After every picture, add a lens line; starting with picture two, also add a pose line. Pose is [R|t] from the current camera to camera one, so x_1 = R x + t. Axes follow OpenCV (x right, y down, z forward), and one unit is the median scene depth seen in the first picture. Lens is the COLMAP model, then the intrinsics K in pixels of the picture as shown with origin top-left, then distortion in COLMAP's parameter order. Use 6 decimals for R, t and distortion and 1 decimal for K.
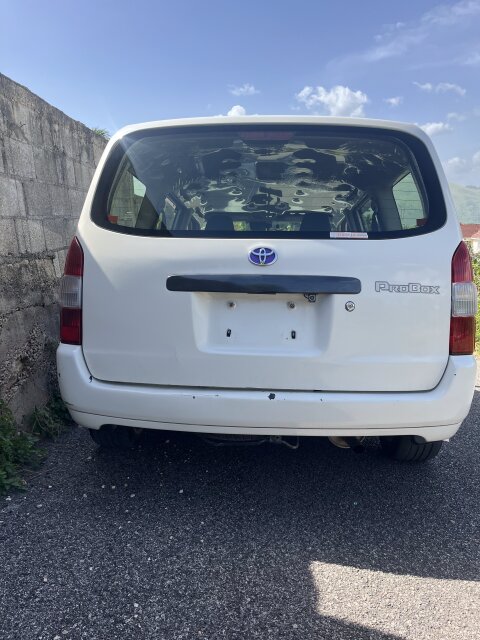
lens RADIAL K [[481.8, 0, 240.0], [0, 481.8, 320.0], [0, 0, 1]] dist [0.089281, 0.000900]
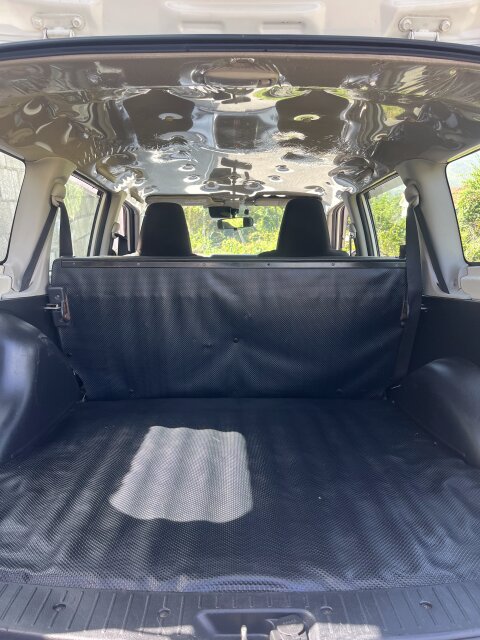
lens RADIAL K [[486.1, 0, 240.0], [0, 486.1, 320.0], [0, 0, 1]] dist [-0.003493, -0.000677]
pose [[0.996868, -0.026339, 0.074571, 0.009160], [0.021958, 0.998019, 0.058960, -0.085816], [-0.075976, -0.057138, 0.995471, 0.295390]]
